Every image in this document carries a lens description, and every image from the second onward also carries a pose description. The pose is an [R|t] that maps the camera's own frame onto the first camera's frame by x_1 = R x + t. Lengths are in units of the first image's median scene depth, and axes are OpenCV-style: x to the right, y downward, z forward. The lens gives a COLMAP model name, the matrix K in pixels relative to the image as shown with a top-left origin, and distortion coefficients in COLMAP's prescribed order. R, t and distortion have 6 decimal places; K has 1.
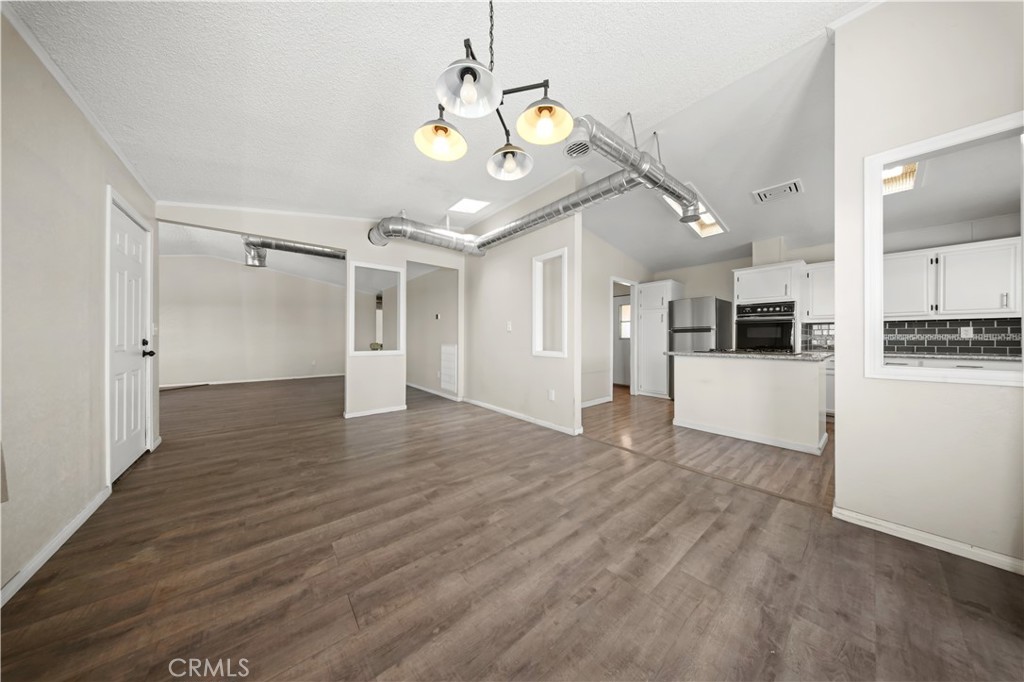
lens RADIAL K [[302.6, 0, 511.2], [0, 302.6, 337.0], [0, 0, 1]] dist [0.005310, -0.000025]
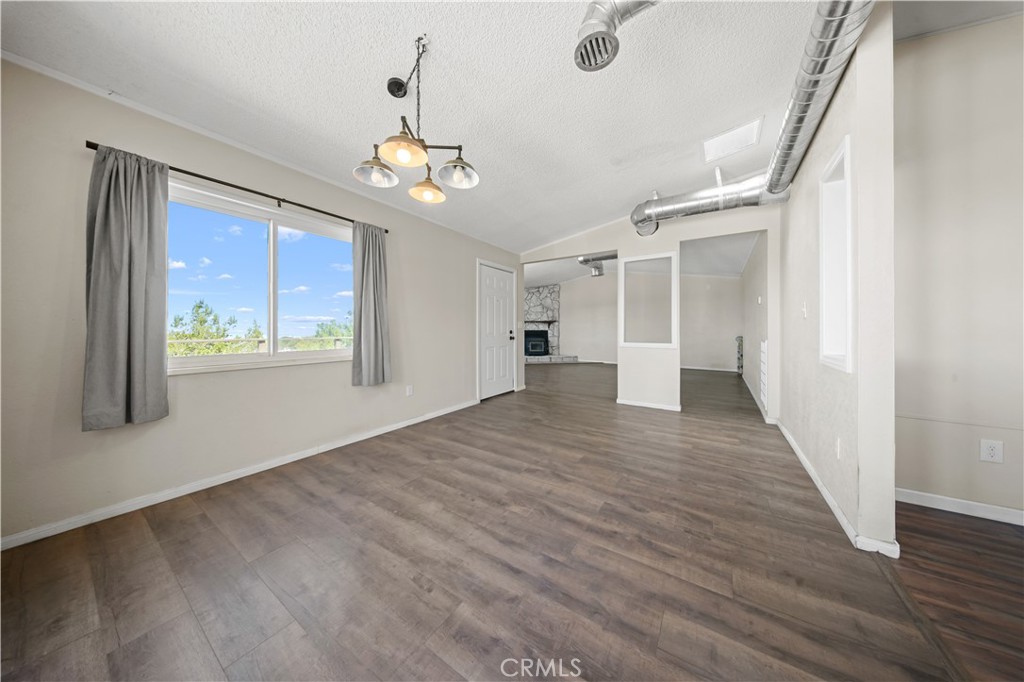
lens RADIAL K [[308.7, 0, 511.7], [0, 308.7, 328.5], [0, 0, 1]] dist [0.005035, -0.000047]
pose [[0.284647, -0.002653, -0.958629, 0.834638], [0.001238, 0.999996, -0.002399, 0.001077], [0.958632, -0.000503, 0.284650, 0.625186]]
